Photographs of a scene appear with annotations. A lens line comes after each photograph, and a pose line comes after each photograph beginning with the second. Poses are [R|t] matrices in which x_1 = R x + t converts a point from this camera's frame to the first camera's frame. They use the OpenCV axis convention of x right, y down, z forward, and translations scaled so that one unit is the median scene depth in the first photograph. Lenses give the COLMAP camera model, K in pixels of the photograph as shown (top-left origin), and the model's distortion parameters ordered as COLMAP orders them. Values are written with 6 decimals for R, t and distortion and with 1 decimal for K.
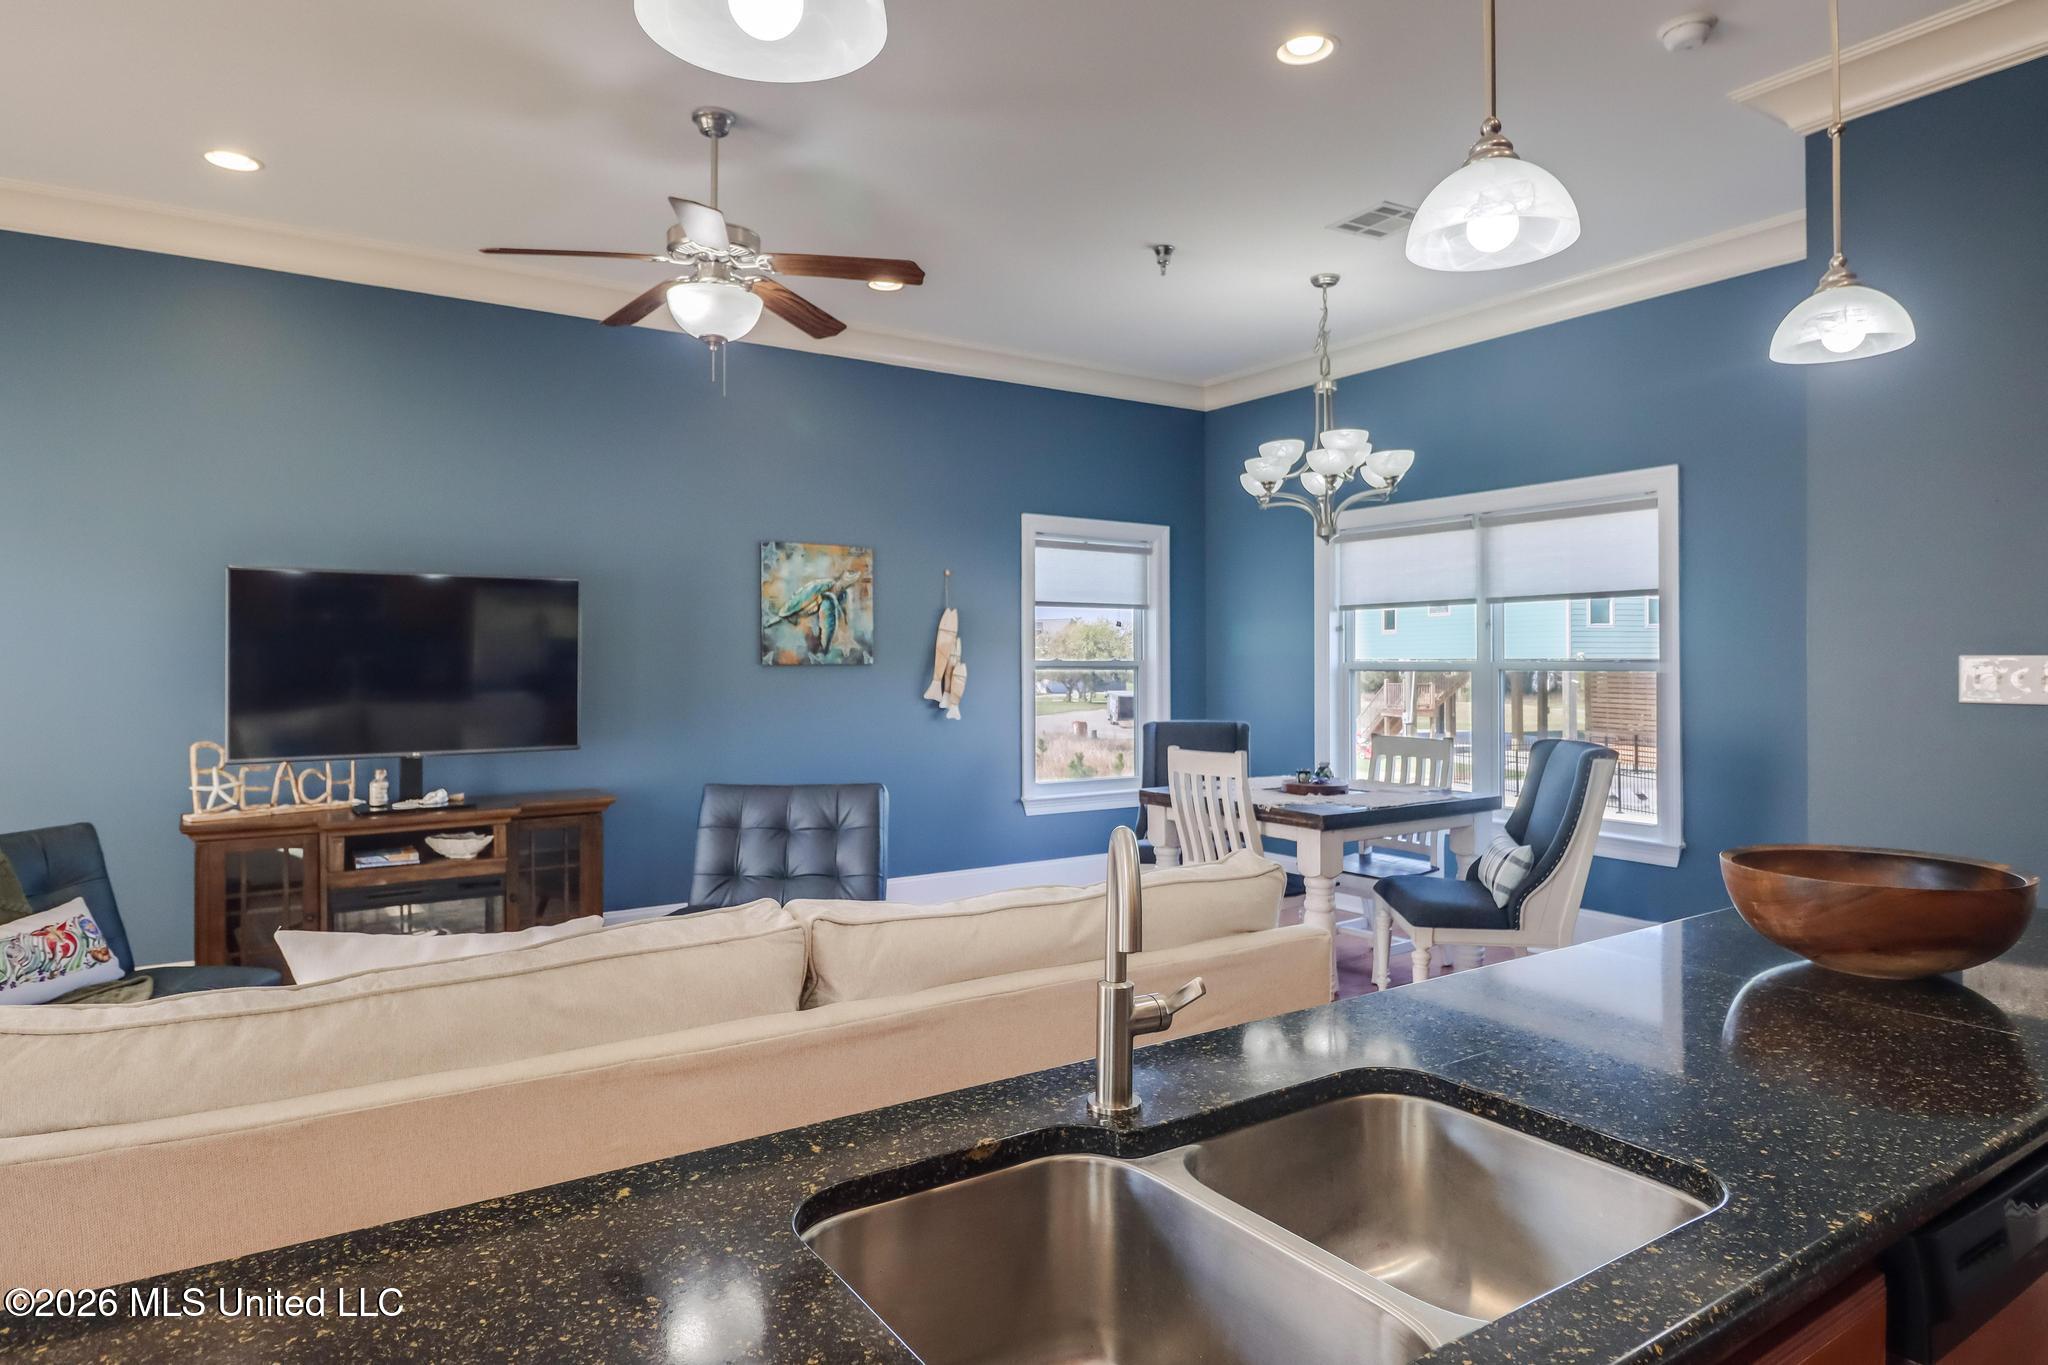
lens RADIAL K [[1187.4, 0, 1004.4], [0, 1187.4, 647.0], [0, 0, 1]] dist [0.004016, 0.000017]
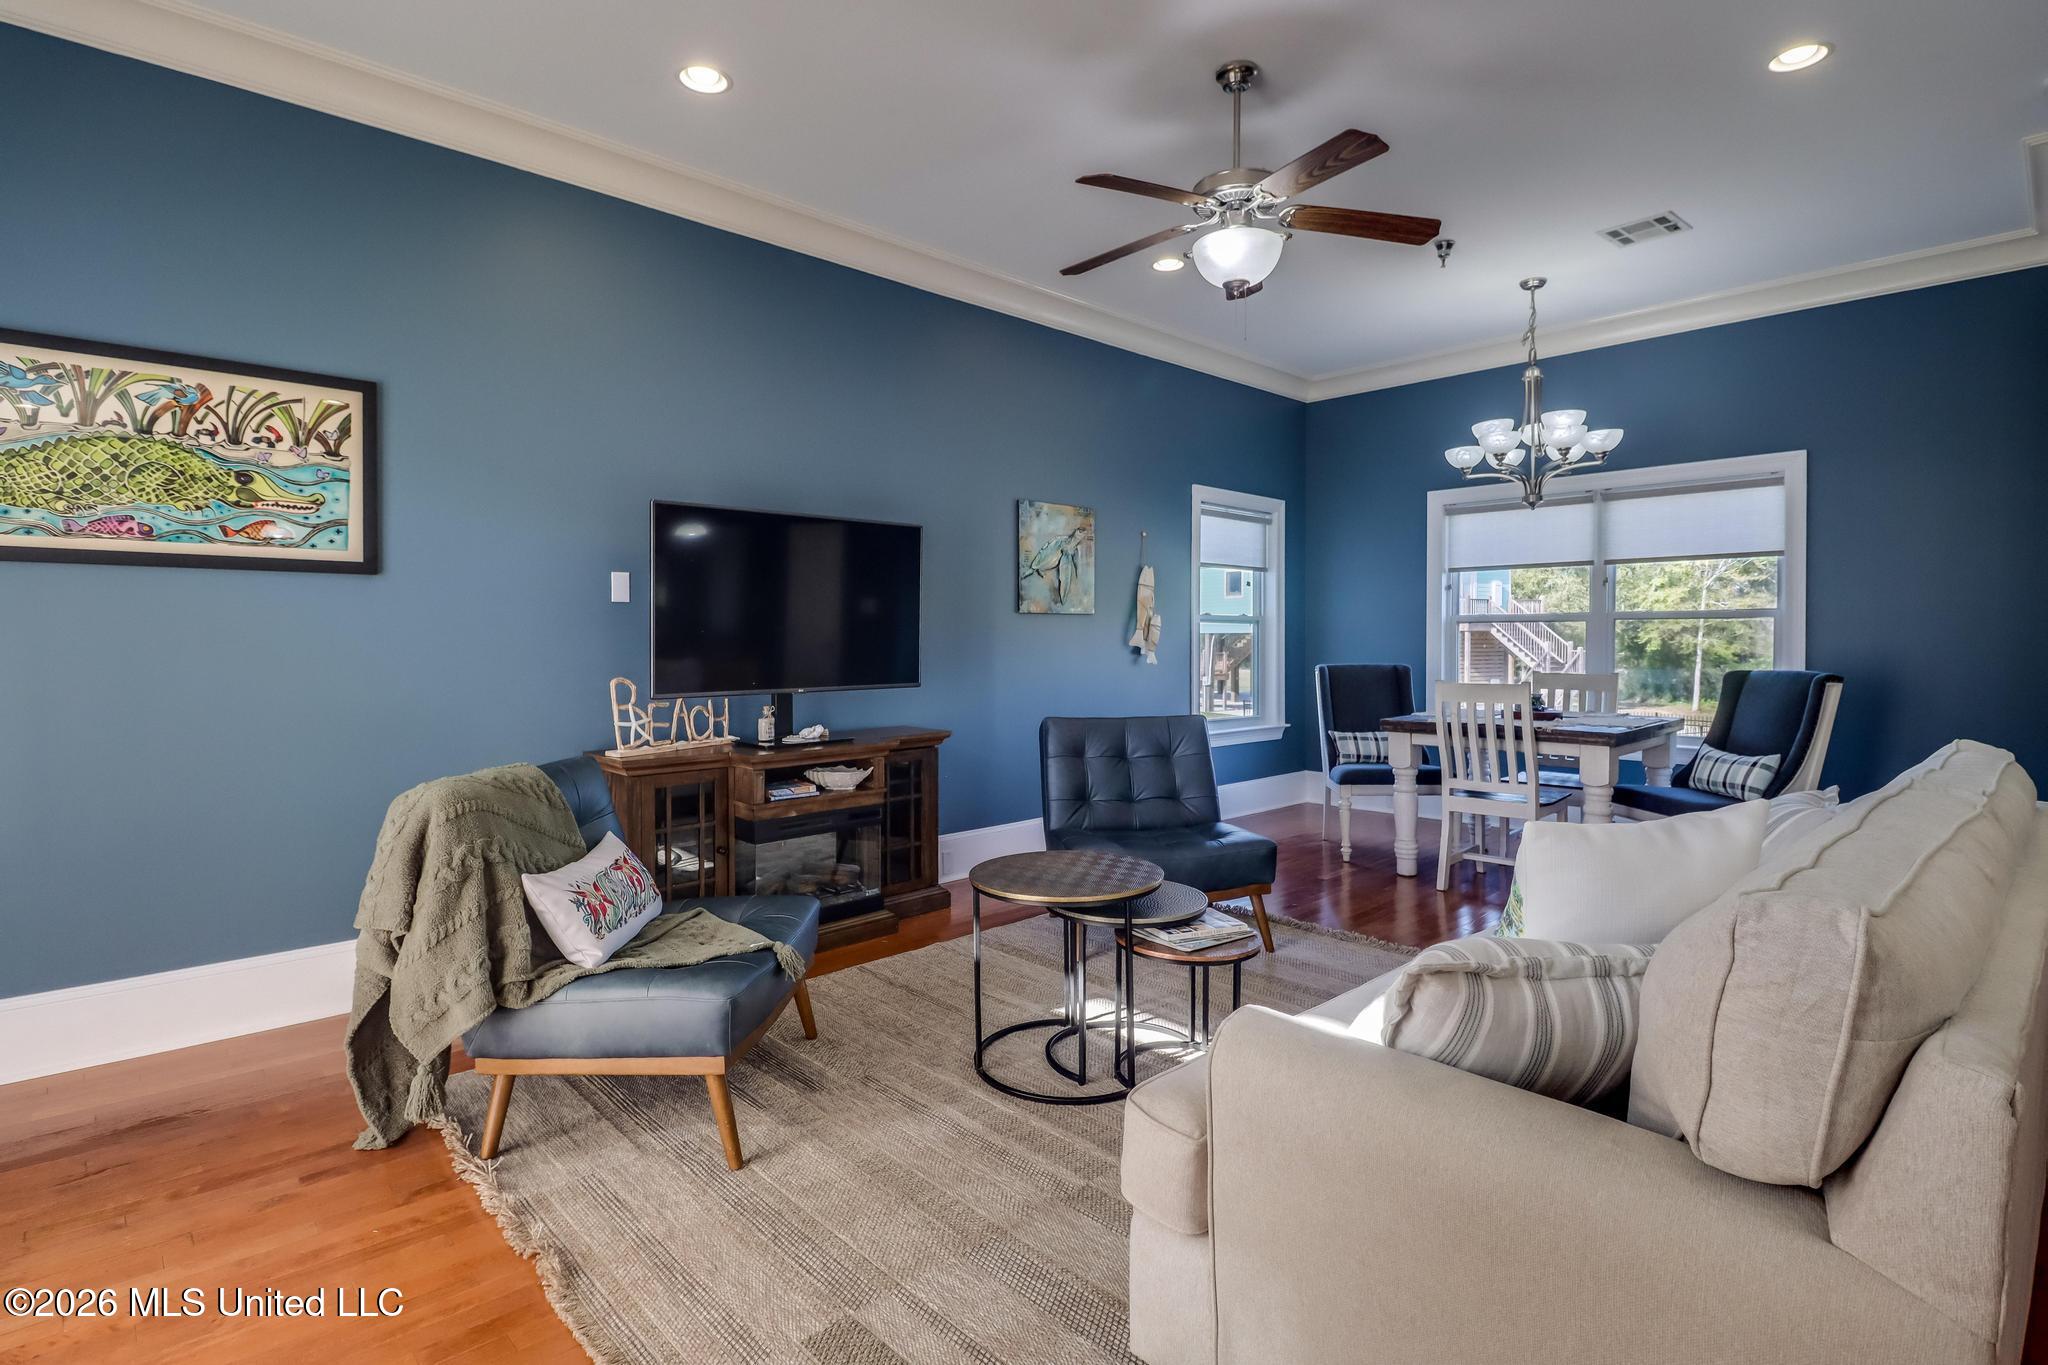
lens RADIAL K [[1001.6, 0, 1001.4], [0, 1001.6, 655.7], [0, 0, 1]] dist [-0.001716, -0.001084]
pose [[0.985269, -0.003426, 0.170980, -0.452236], [-0.001559, 0.999578, 0.029016, 0.033279], [-0.171007, -0.028855, 0.984847, 0.114378]]
